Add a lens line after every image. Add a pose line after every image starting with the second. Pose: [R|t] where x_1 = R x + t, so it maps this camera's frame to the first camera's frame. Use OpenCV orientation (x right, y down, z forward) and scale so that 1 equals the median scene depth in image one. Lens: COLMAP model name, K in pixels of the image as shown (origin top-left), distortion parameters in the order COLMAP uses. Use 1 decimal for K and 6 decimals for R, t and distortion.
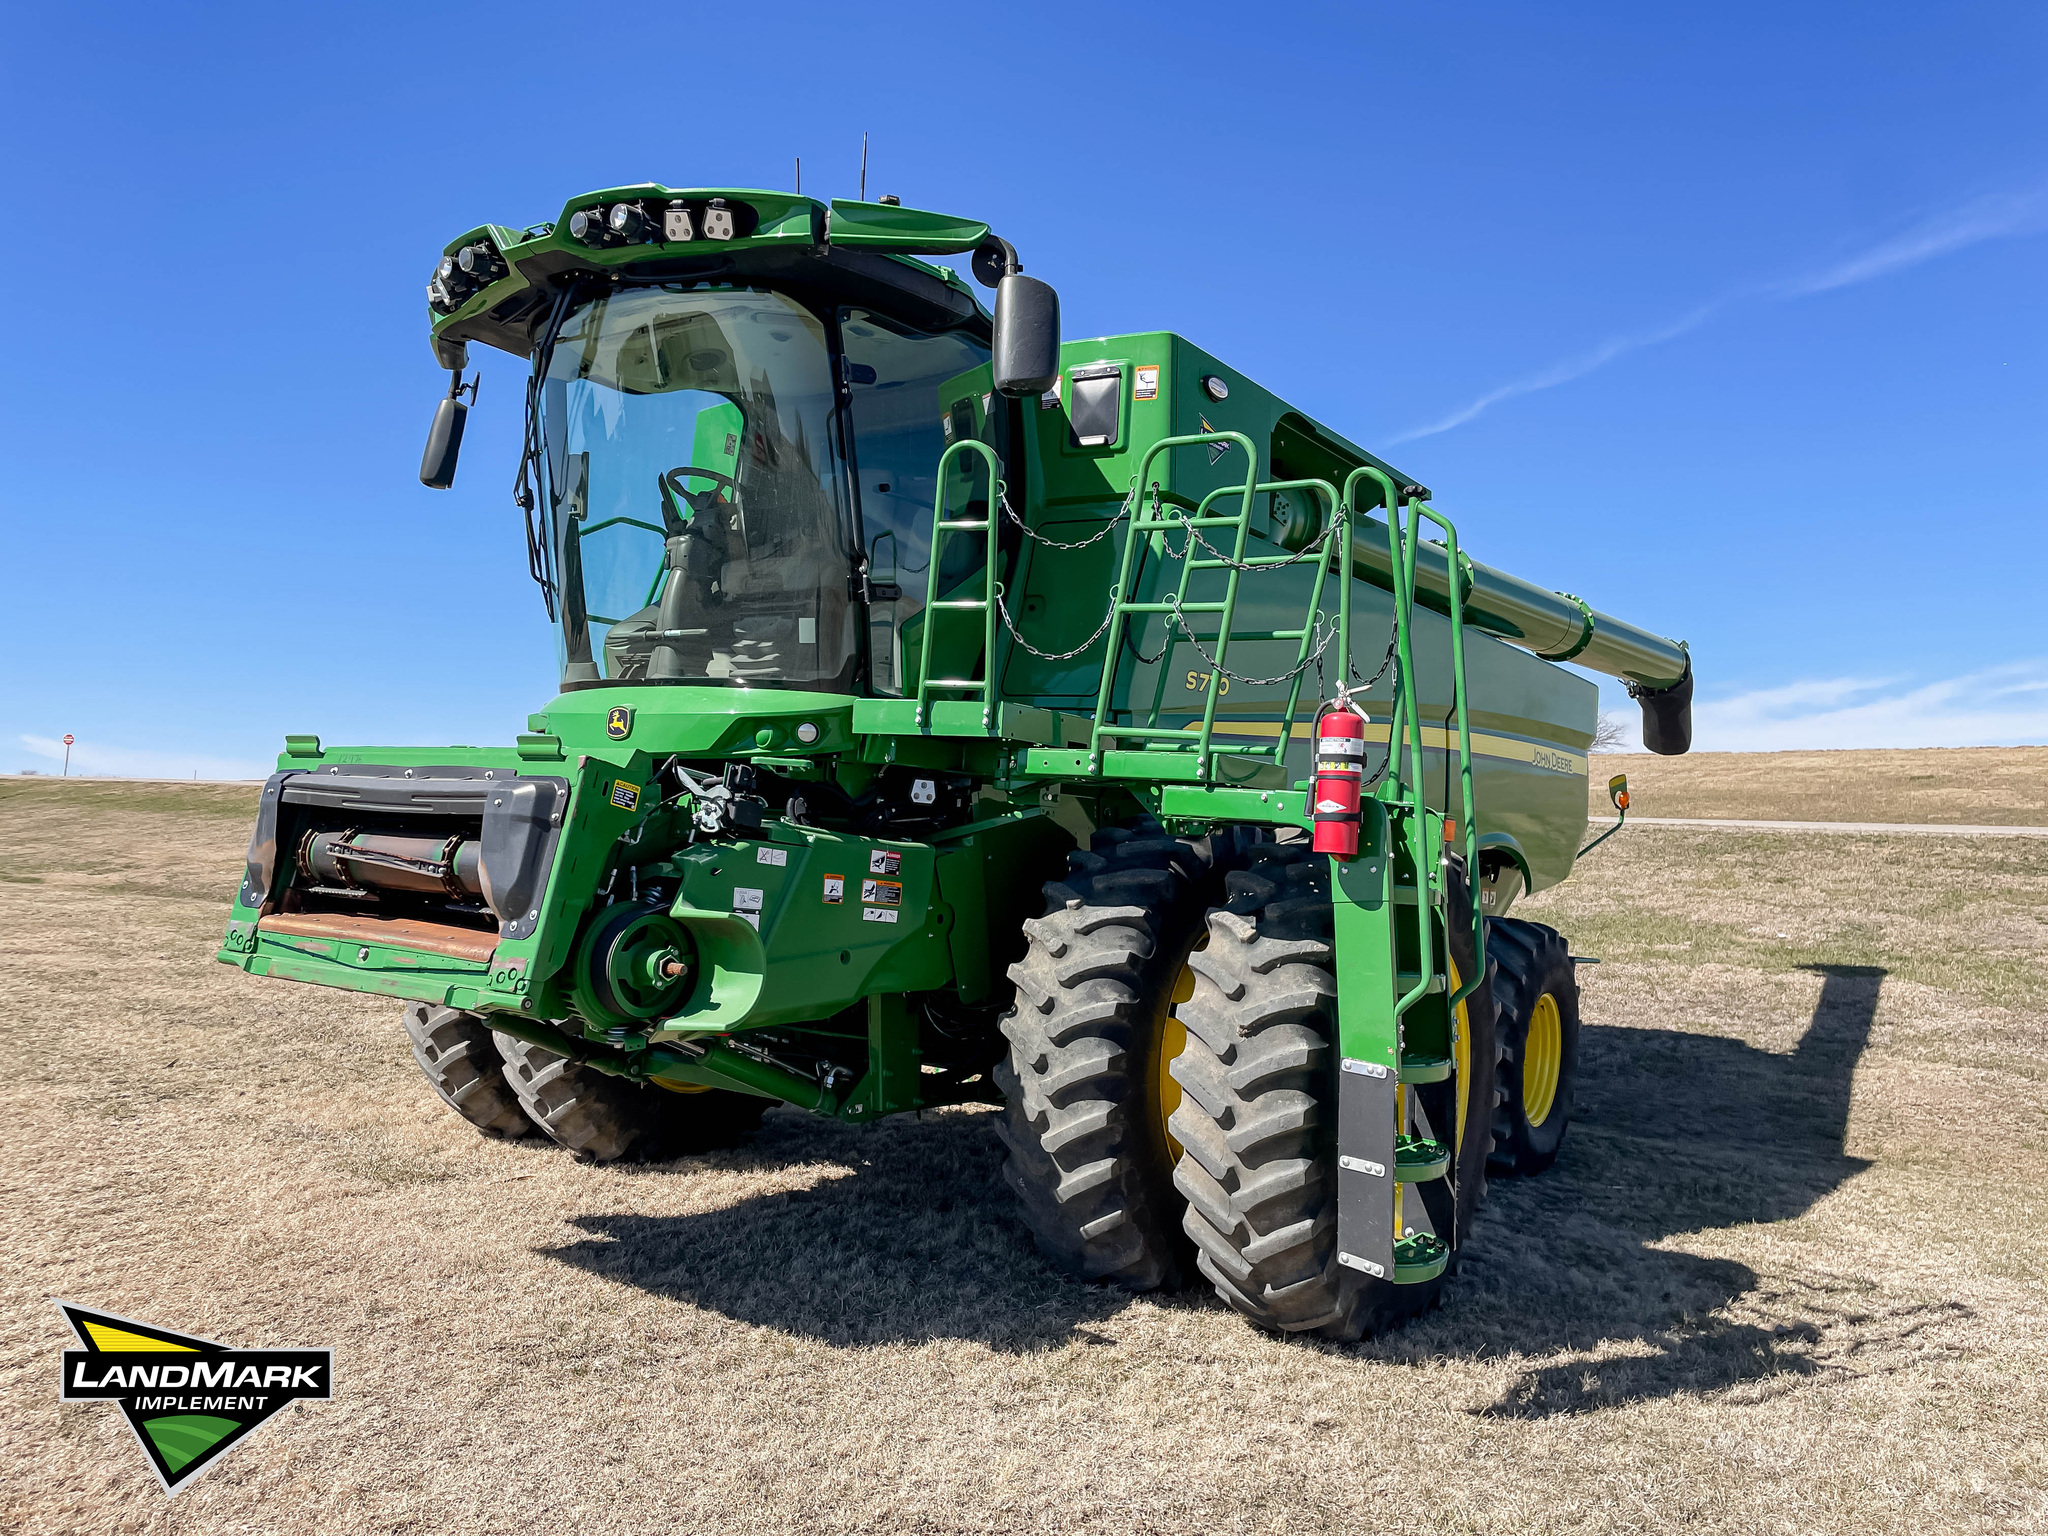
lens RADIAL K [[1566.4, 0, 1000.9], [0, 1566.4, 752.4], [0, 0, 1]] dist [0.101065, -0.134219]
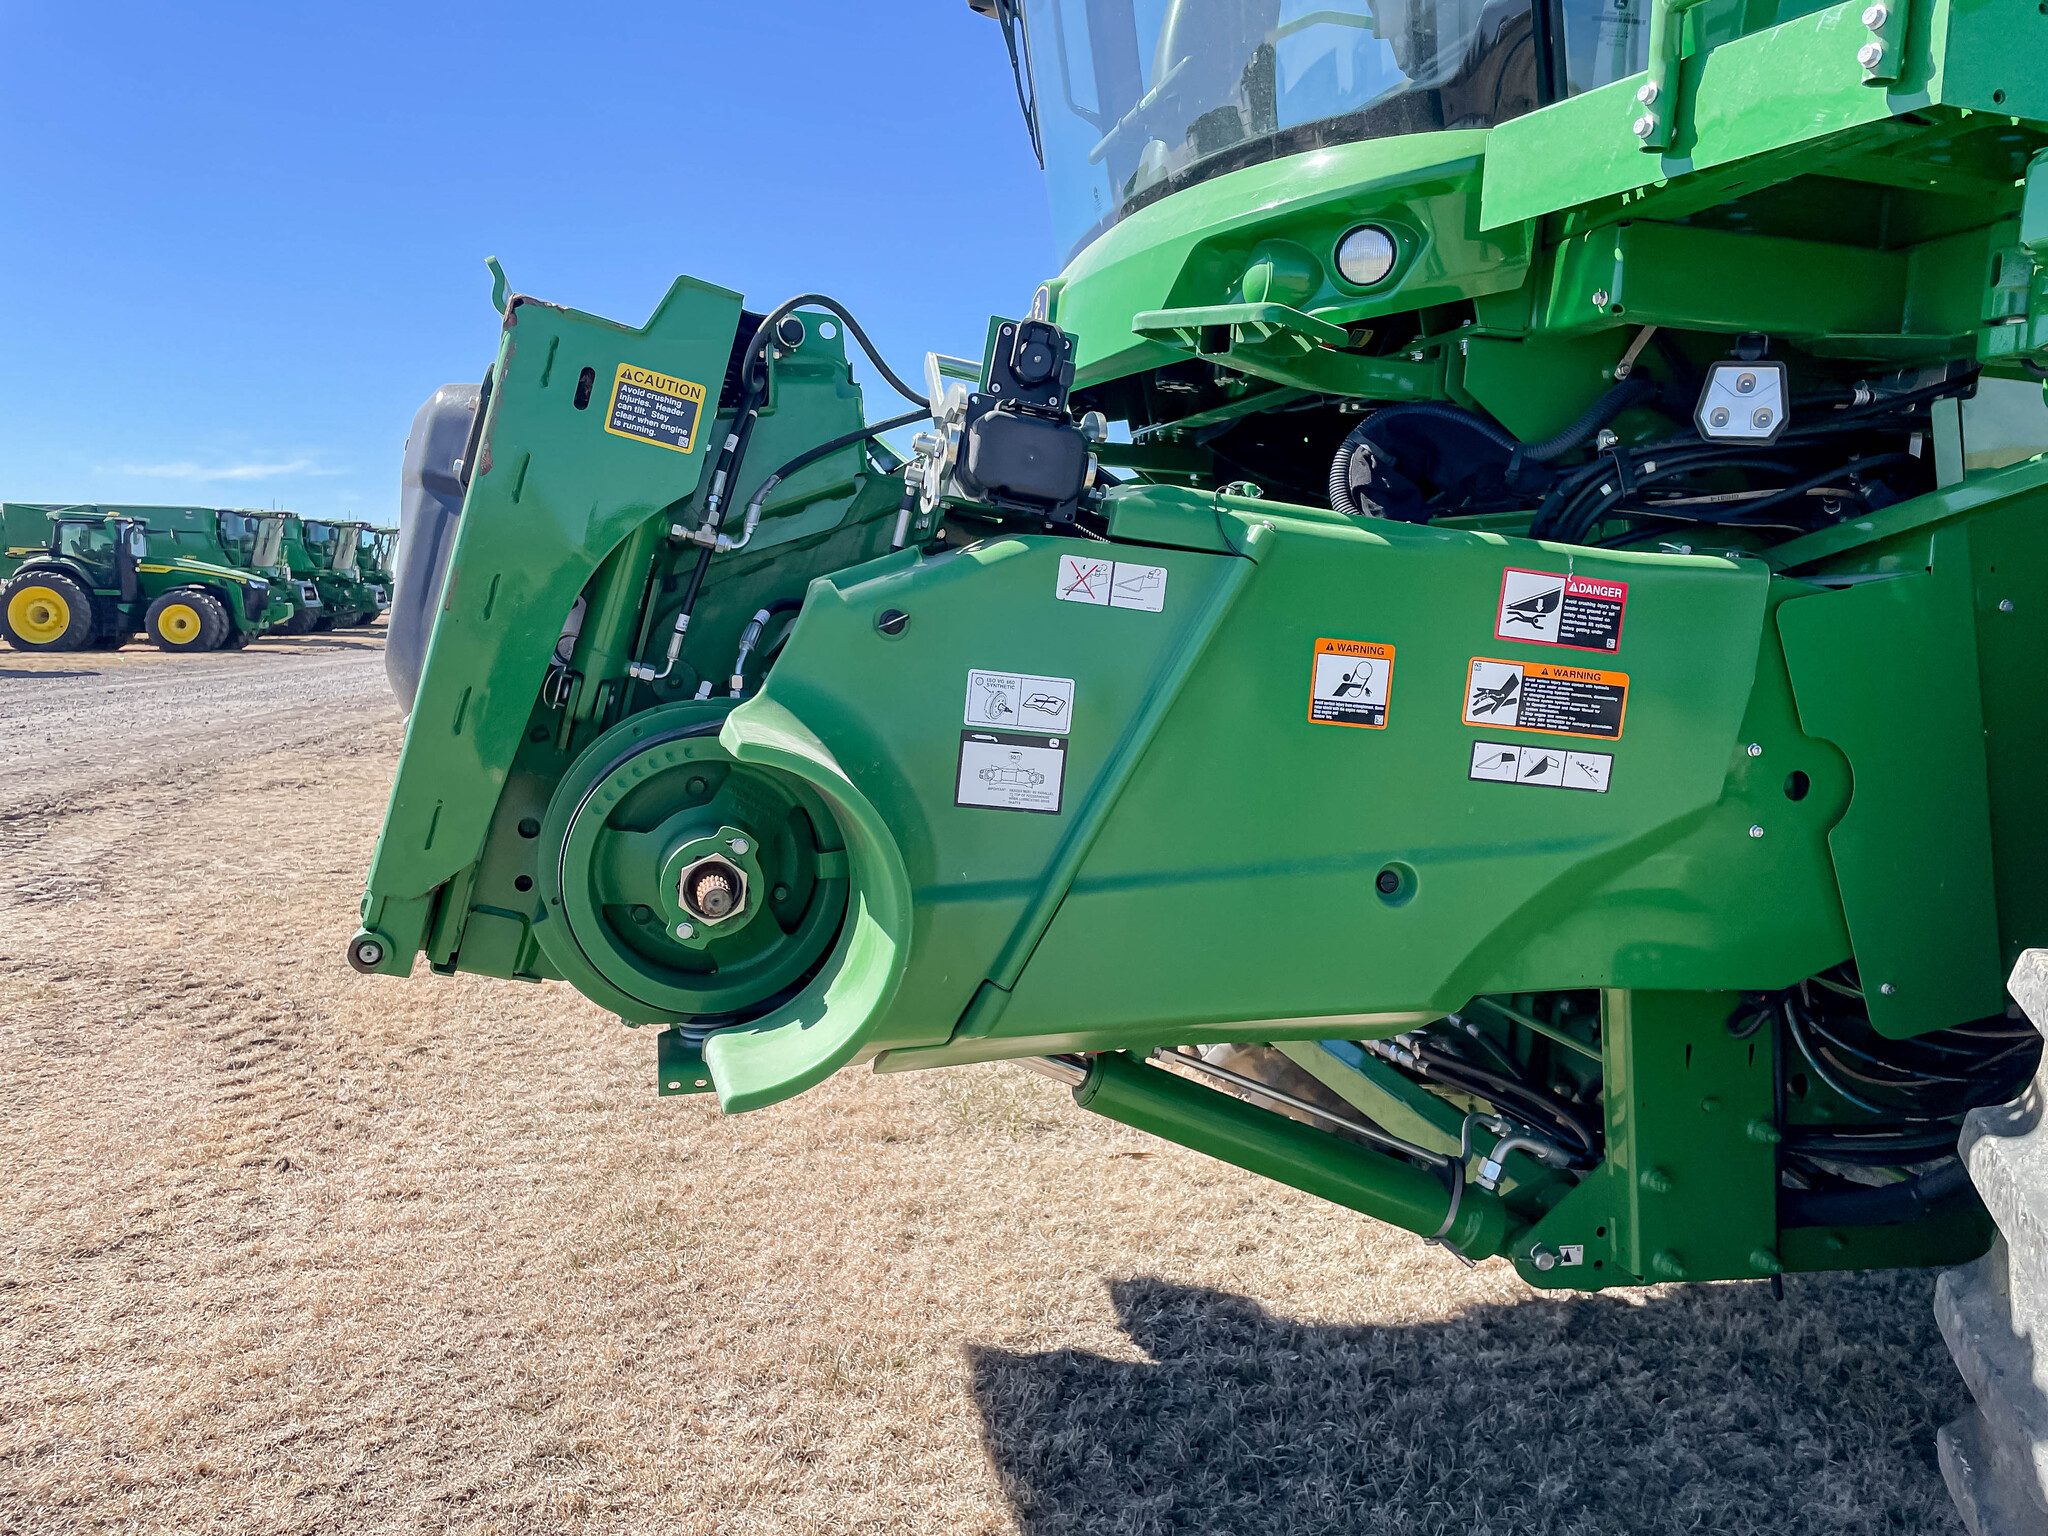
lens RADIAL K [[1457.2, 0, 1031.1], [0, 1457.2, 745.1], [0, 0, 1]] dist [0.004439, -0.002057]
pose [[0.742592, 0.044125, -0.668289, 0.051175], [0.033088, 0.994192, 0.102411, 0.064133], [0.668926, -0.098162, 0.736819, 0.703459]]
